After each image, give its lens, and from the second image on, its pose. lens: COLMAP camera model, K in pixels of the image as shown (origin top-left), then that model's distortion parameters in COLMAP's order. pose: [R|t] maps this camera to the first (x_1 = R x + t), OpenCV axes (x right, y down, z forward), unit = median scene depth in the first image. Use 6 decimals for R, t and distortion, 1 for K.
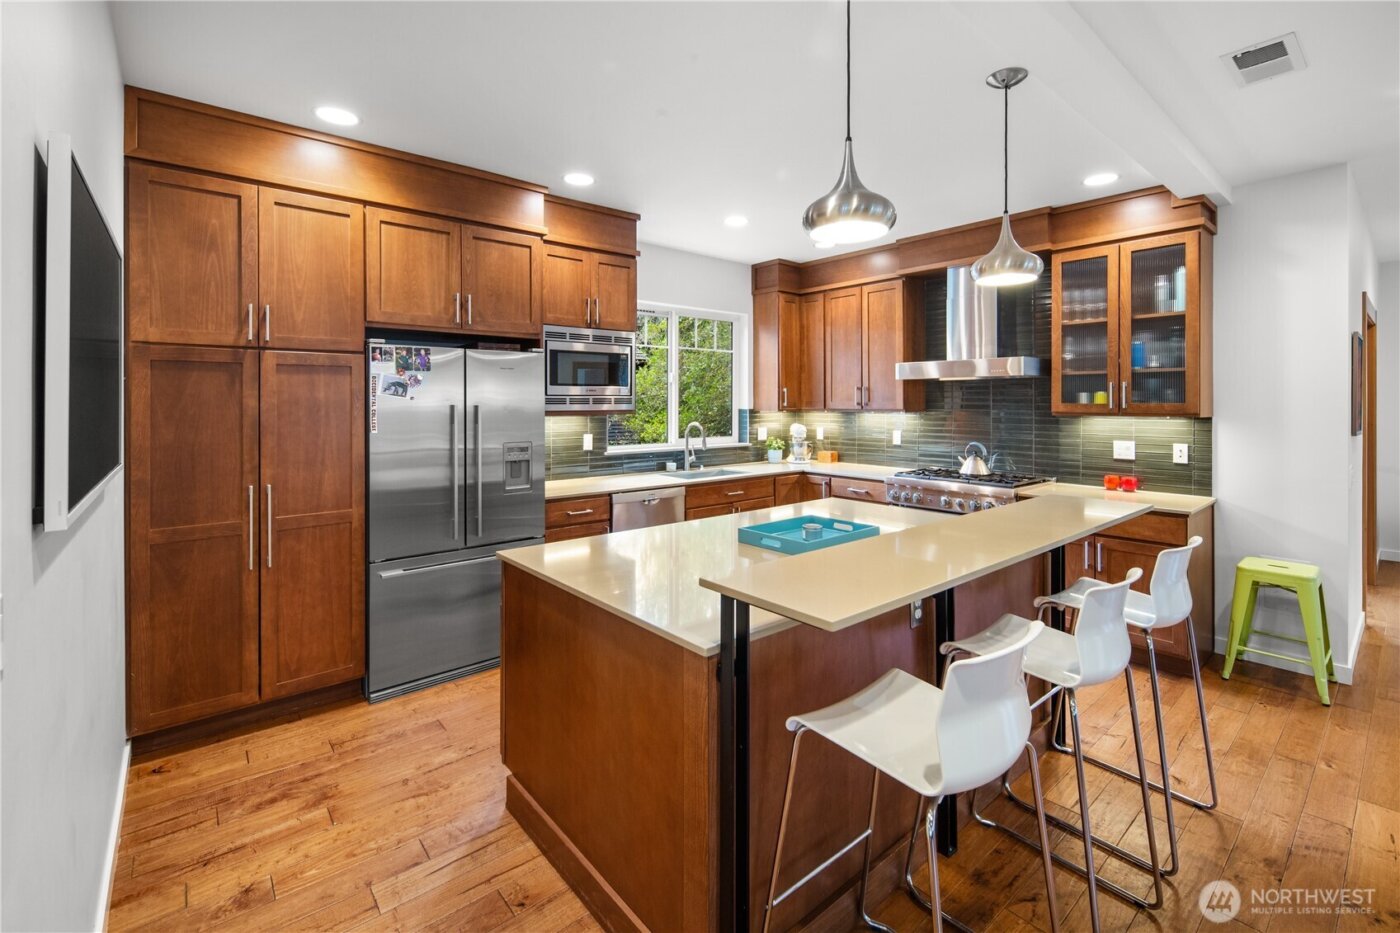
lens RADIAL K [[608.9, 0, 703.1], [0, 608.9, 396.6], [0, 0, 1]] dist [-0.000740, -0.000031]
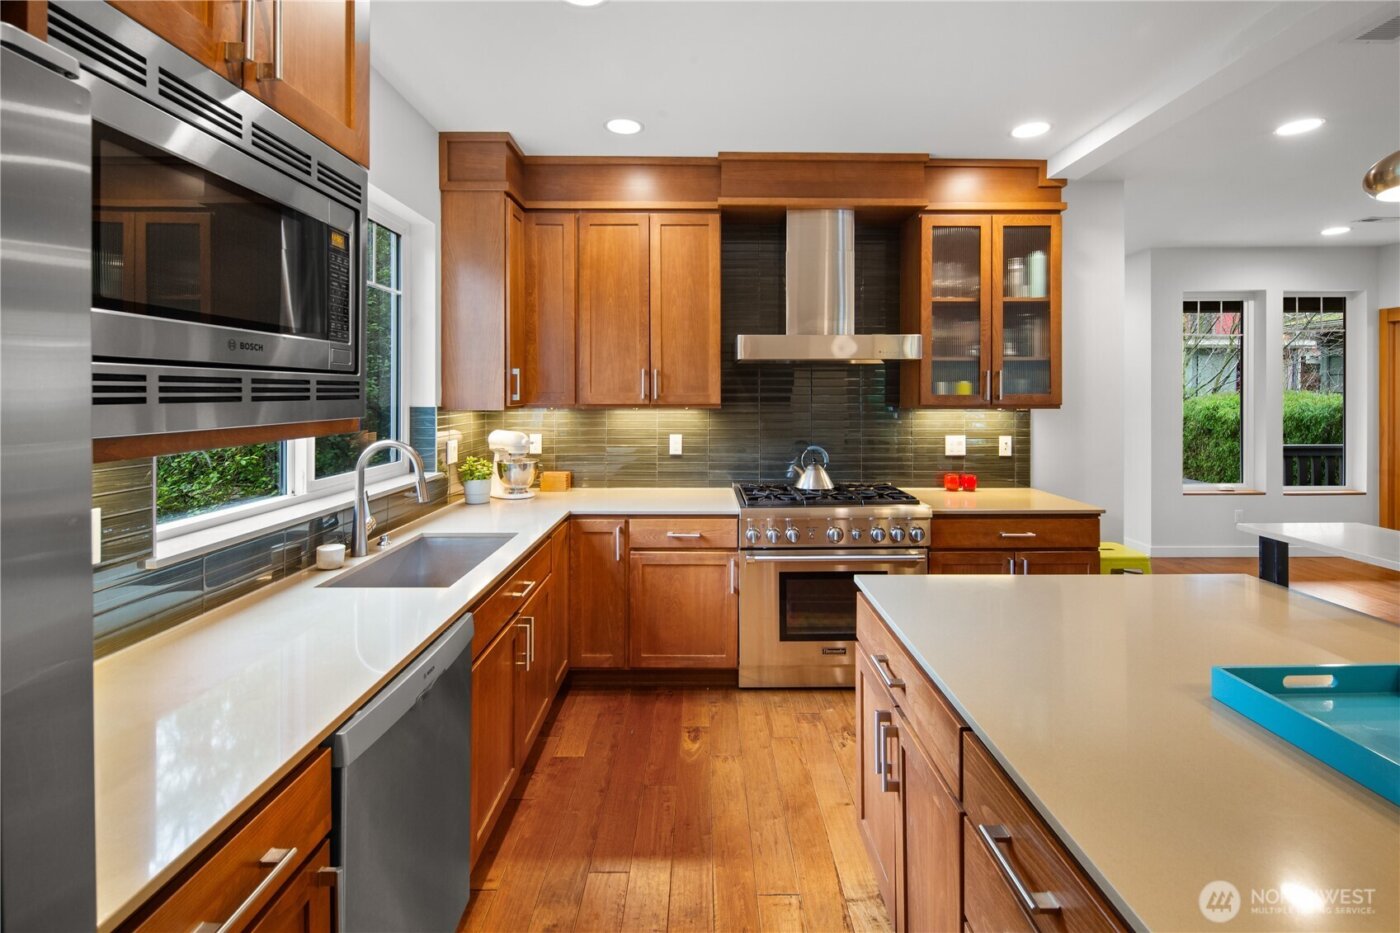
lens RADIAL K [[608.9, 0, 703.1], [0, 608.9, 396.6], [0, 0, 1]] dist [-0.000740, -0.000031]
pose [[0.642861, -0.003874, 0.765973, -0.217524], [-0.005590, 0.999937, 0.009749, 0.006279], [-0.765963, -0.010549, 0.642798, 0.600508]]
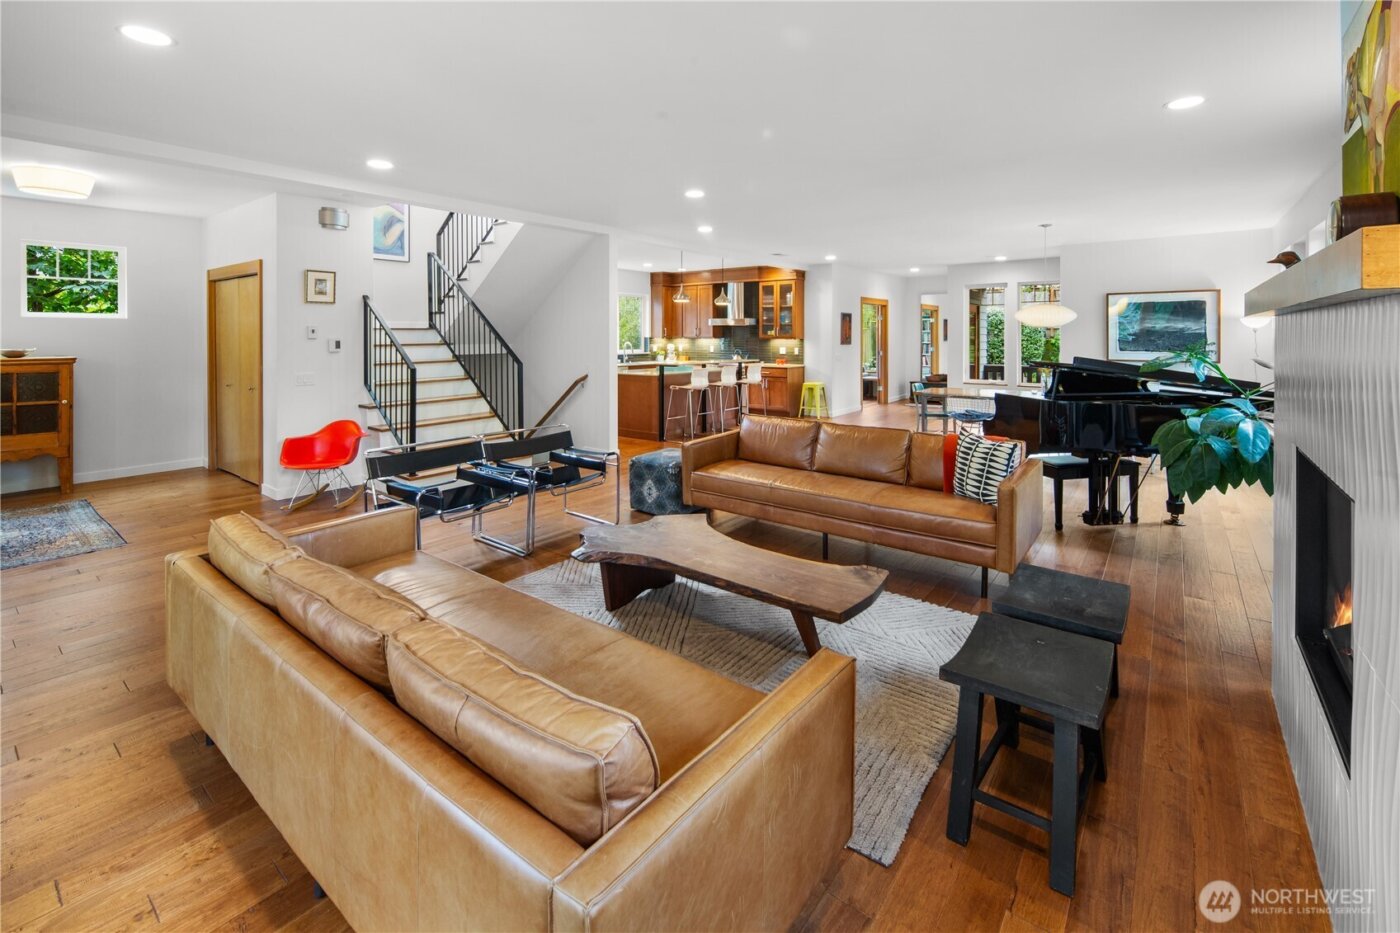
lens RADIAL K [[609.6, 0, 705.1], [0, 609.6, 335.1], [0, 0, 1]] dist [-0.000171, -0.000008]
pose [[0.977211, -0.000220, 0.212269, -0.242011], [-0.001896, 0.999951, 0.009765, -0.011959], [-0.212261, -0.009945, 0.977162, -1.496644]]
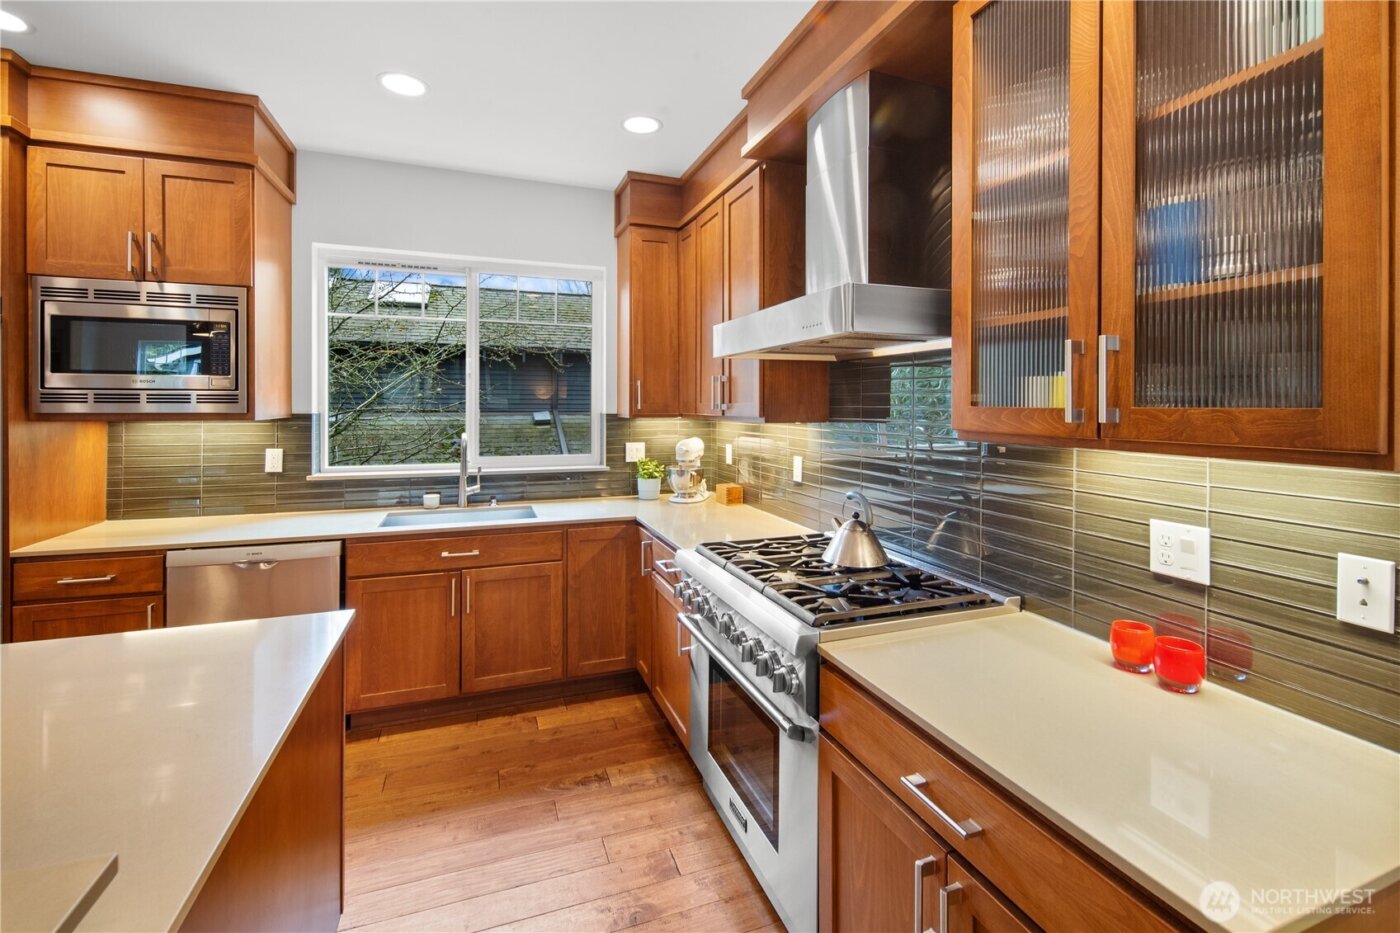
lens RADIAL K [[614.8, 0, 704.9], [0, 614.8, 403.7], [0, 0, 1]] dist [0.000316, -0.000052]
pose [[0.940558, 0.005086, -0.339594, 0.482029], [-0.002983, 0.999973, 0.006714, 0.006075], [0.339619, -0.005302, 0.940548, 0.514078]]
